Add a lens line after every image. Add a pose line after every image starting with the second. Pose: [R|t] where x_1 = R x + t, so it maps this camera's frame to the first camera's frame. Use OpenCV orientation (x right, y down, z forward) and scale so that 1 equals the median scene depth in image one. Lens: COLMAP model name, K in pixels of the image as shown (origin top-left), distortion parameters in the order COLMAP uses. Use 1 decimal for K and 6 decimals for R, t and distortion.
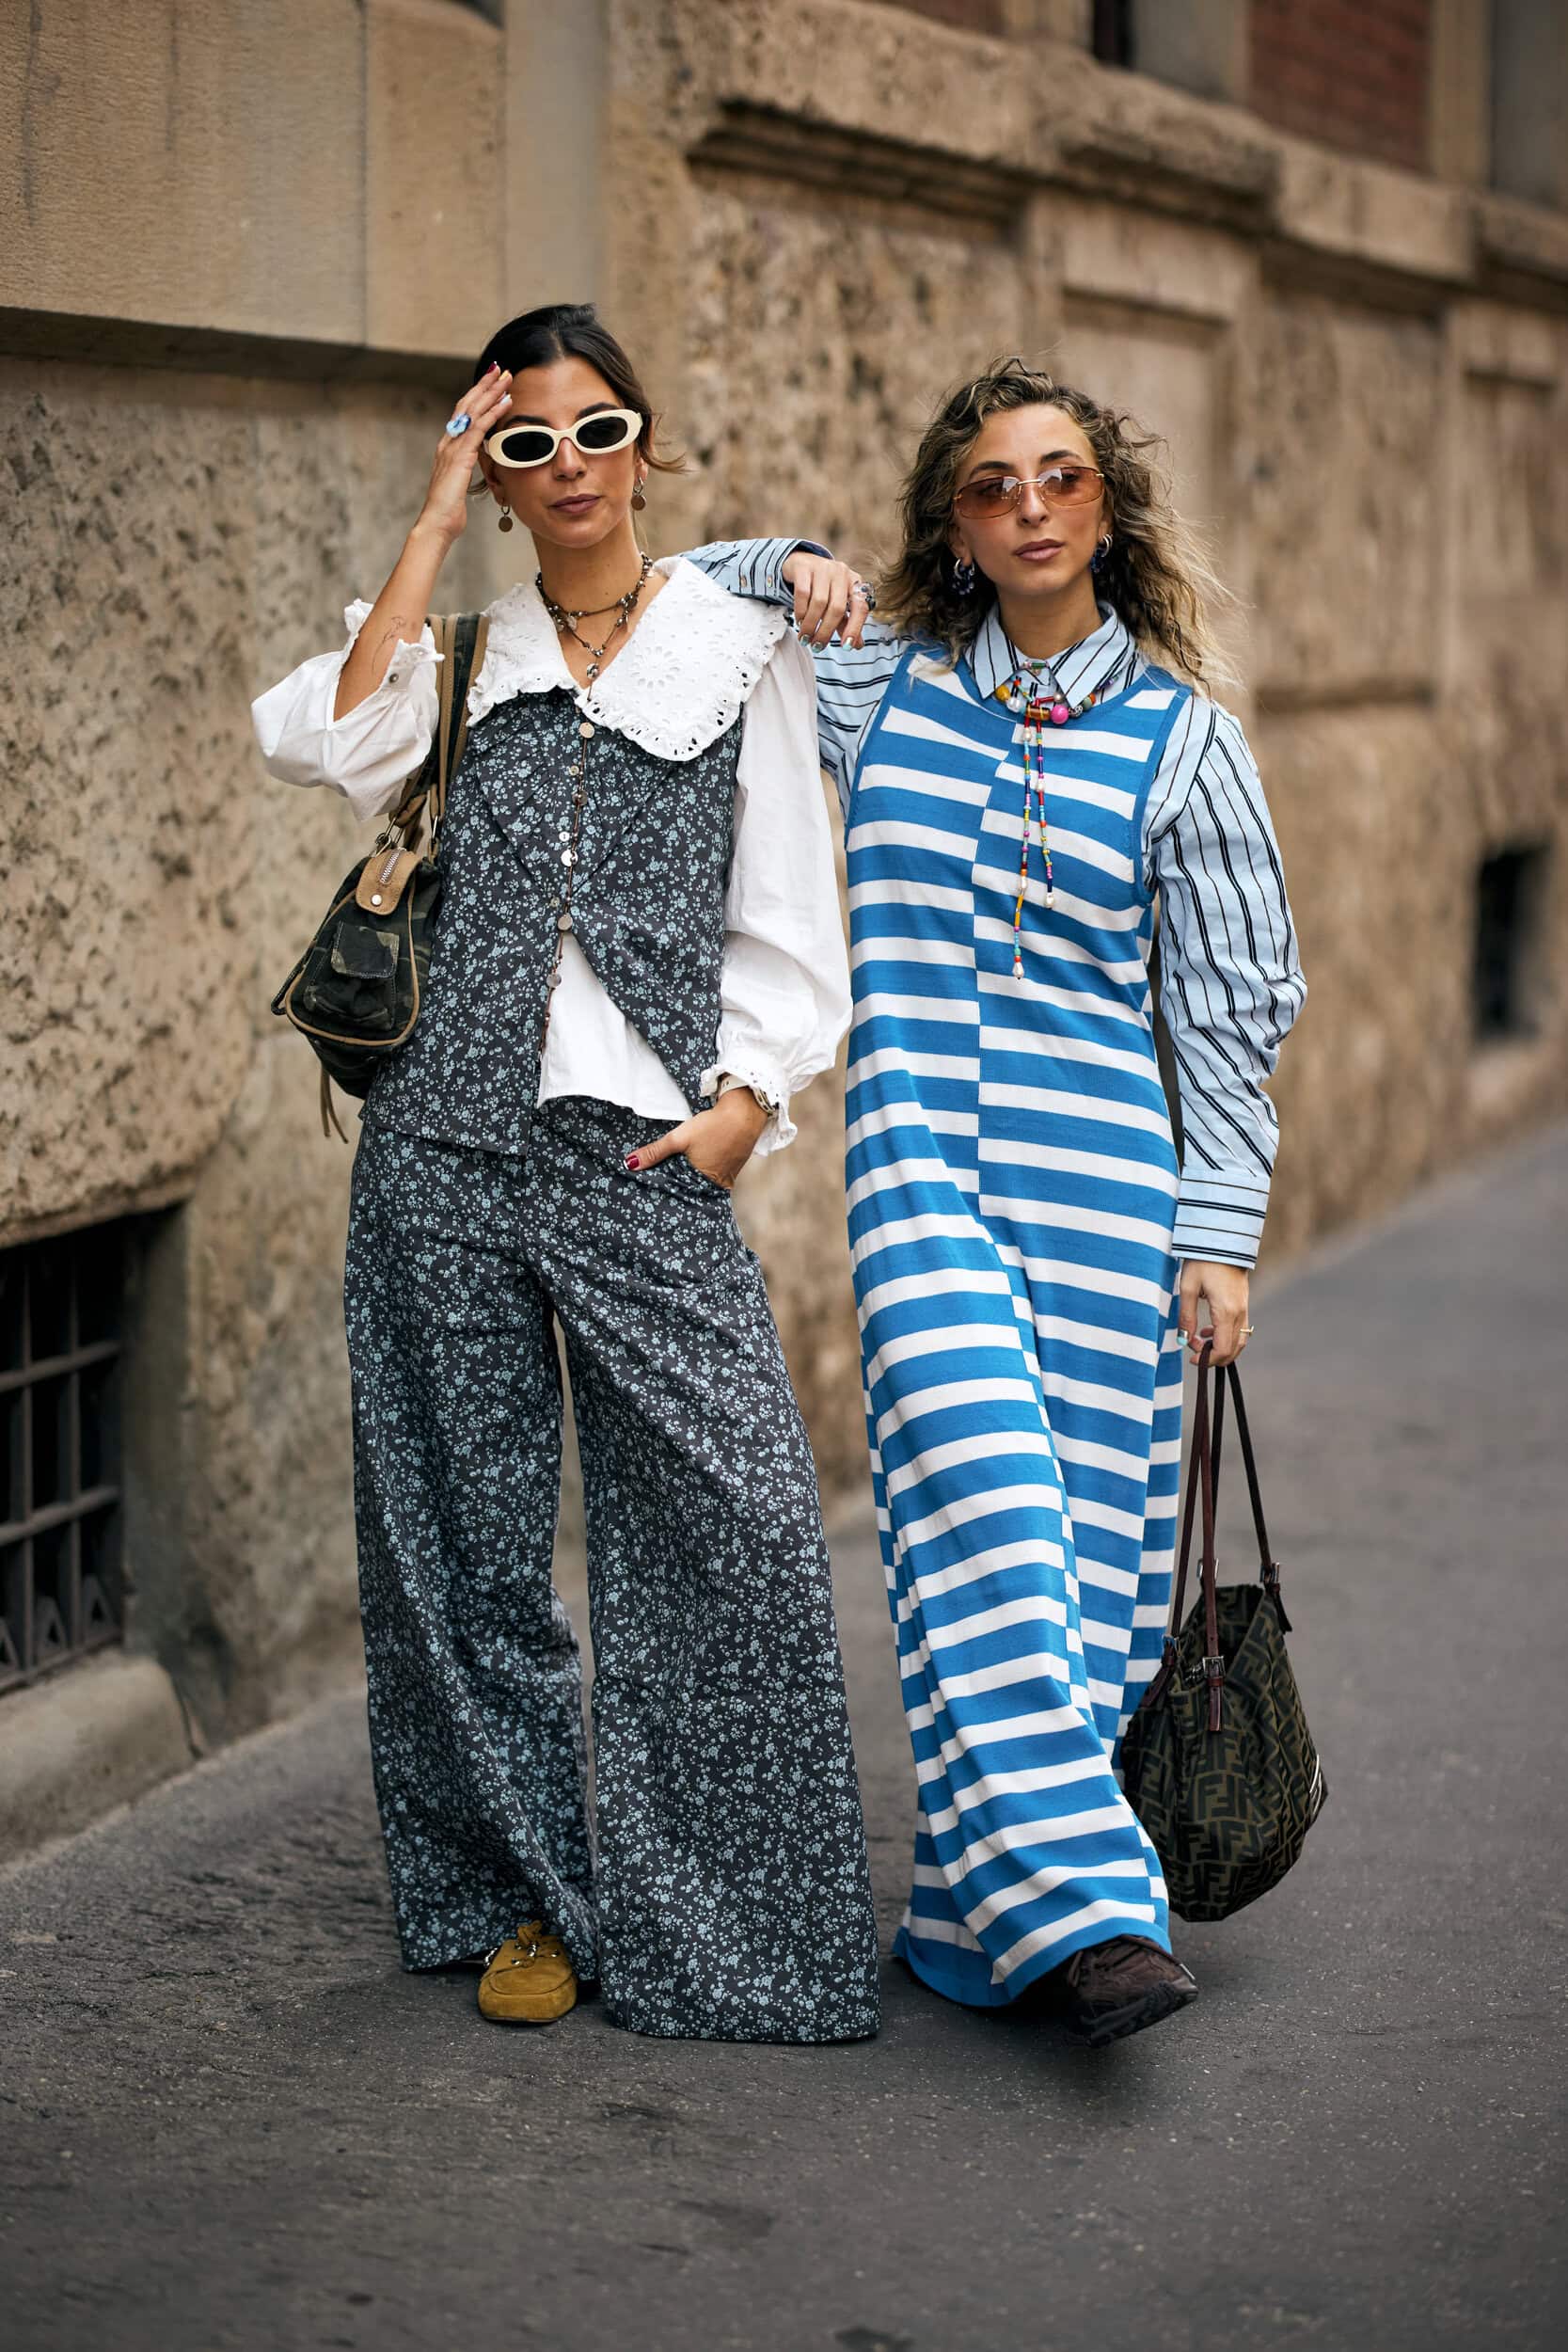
lens RADIAL K [[5844.6, 0, 785.2], [0, 5844.6, 1175.7], [0, 0, 1]] dist [-0.029131, 0.000000]
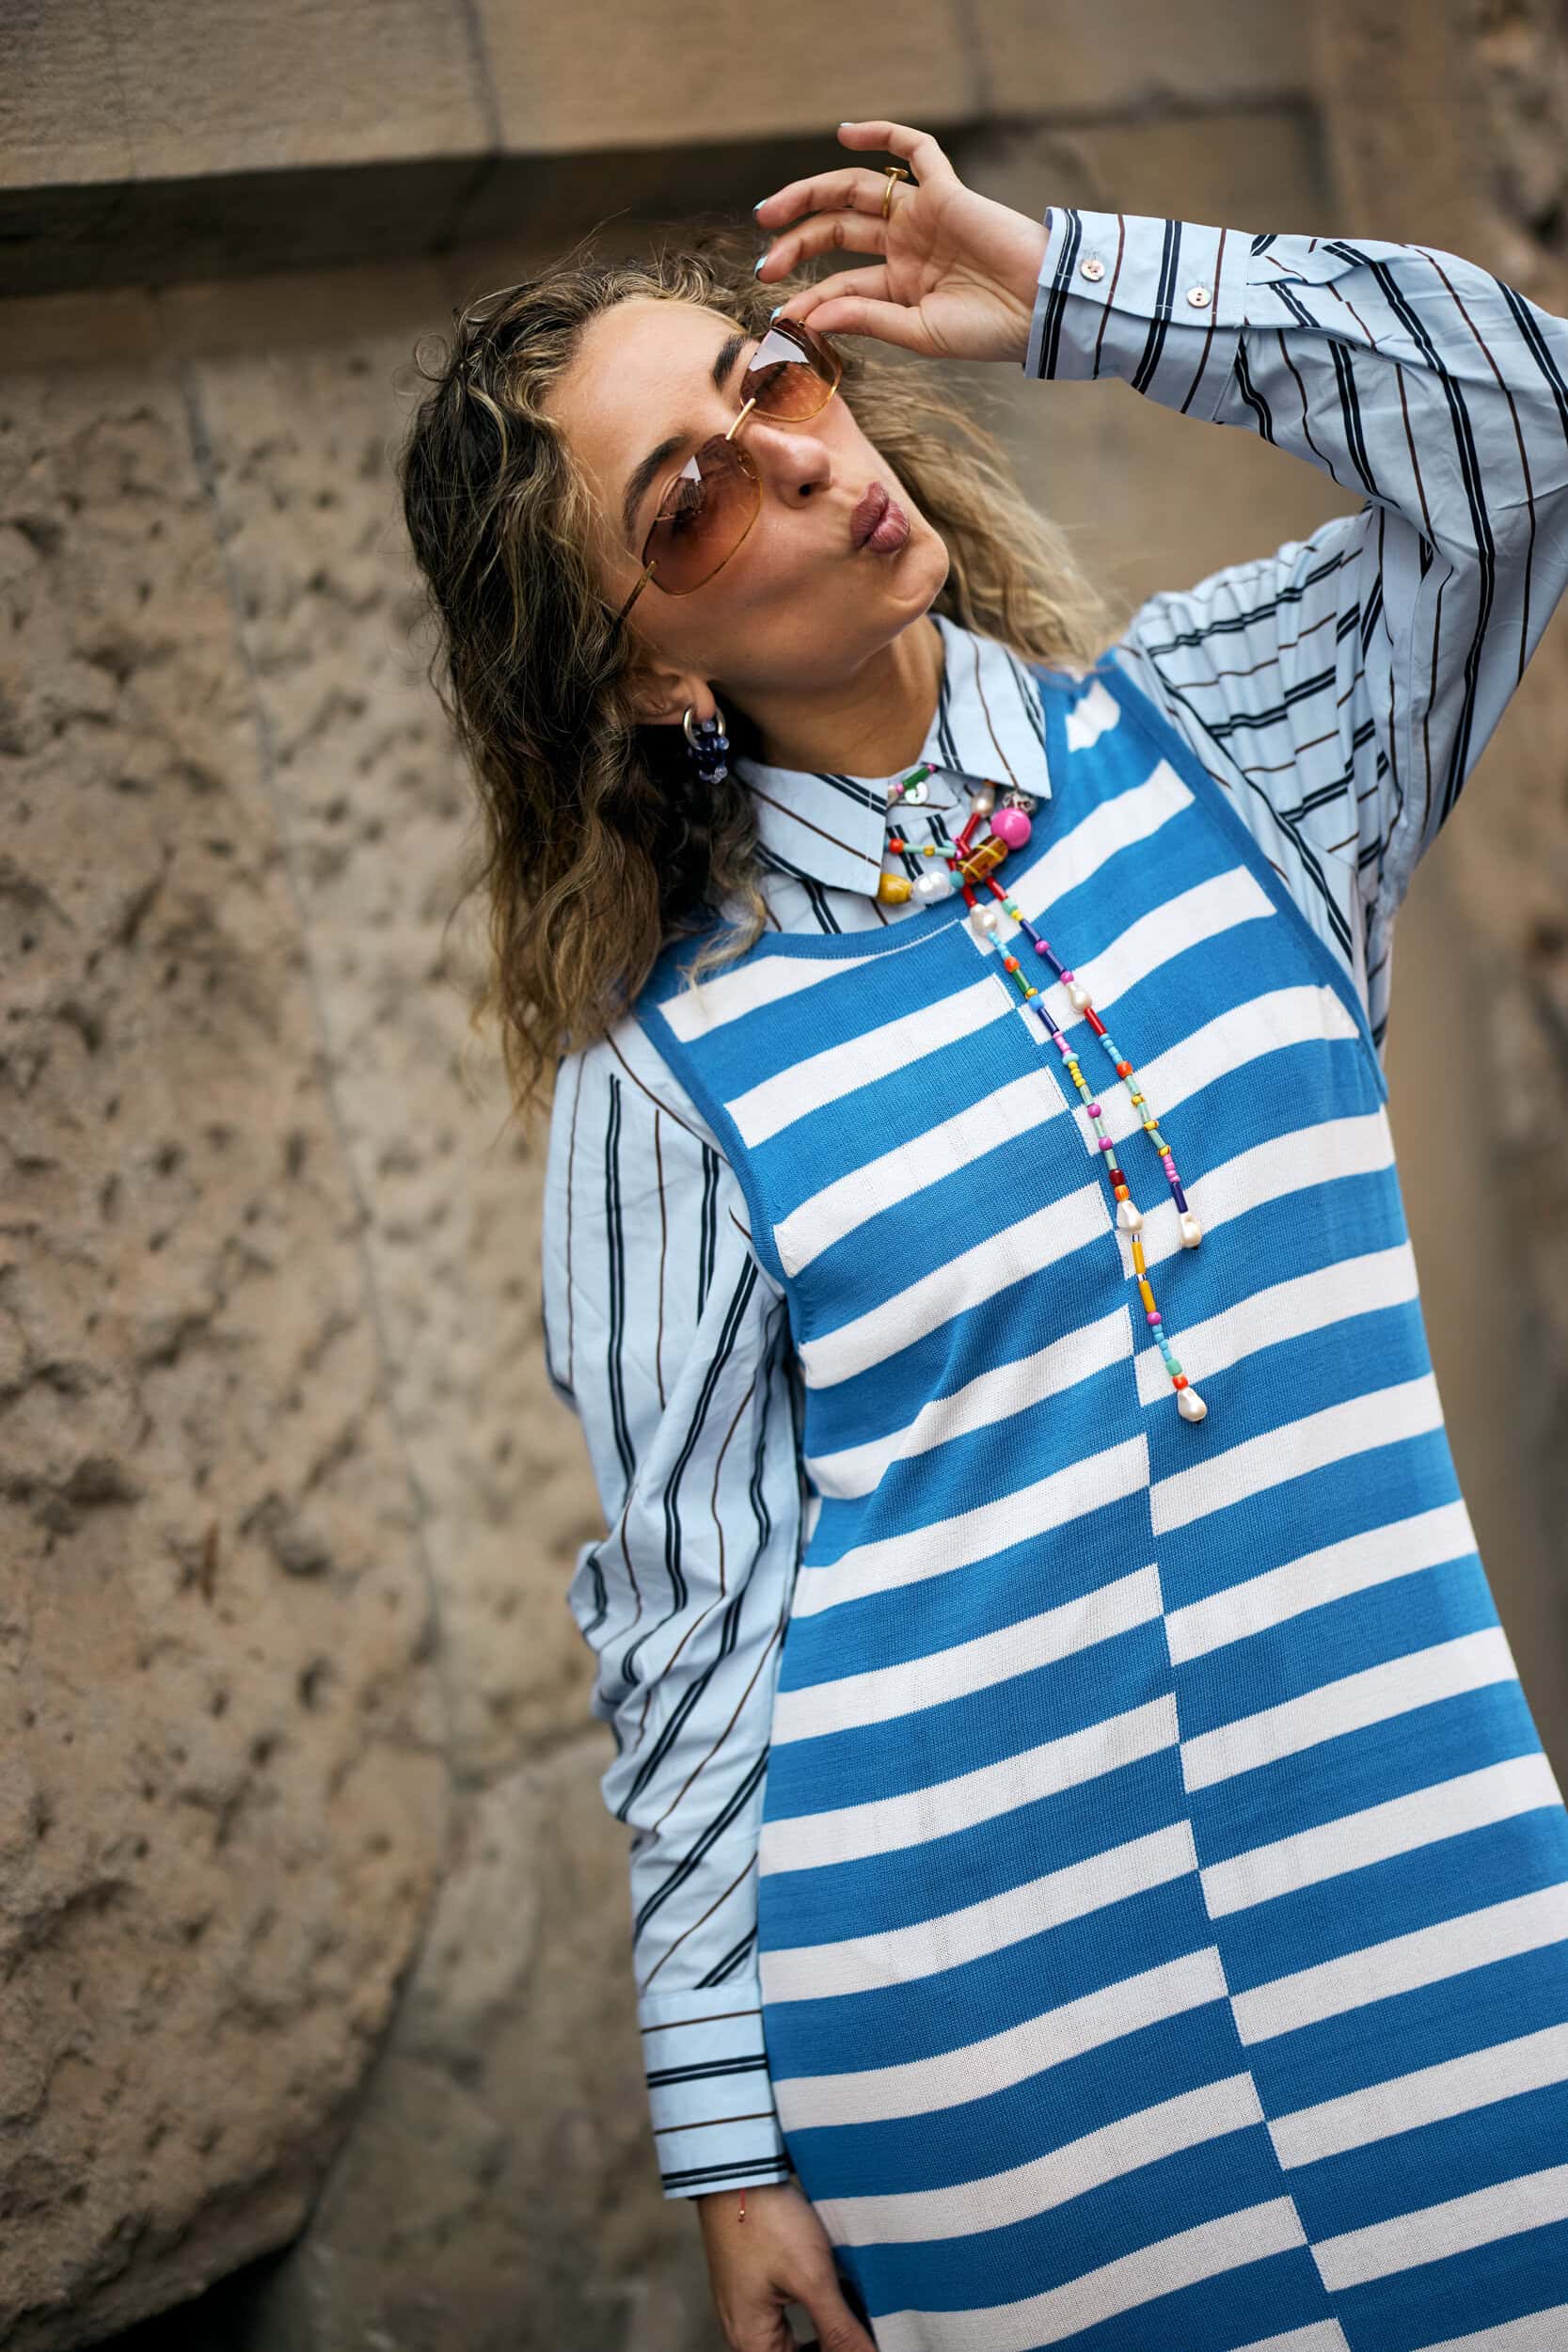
lens RADIAL K [[5844.6, 0, 785.3], [0, 5844.6, 1177.3], [0, 0, 1]] dist [-0.029131, 0.000000]
pose [[0.939854, -0.152667, -0.305560, 0.073413], [0.160328, 0.987064, -0.000023, -0.067553], [0.301611, -0.048968, 0.952173, 0.626994]]
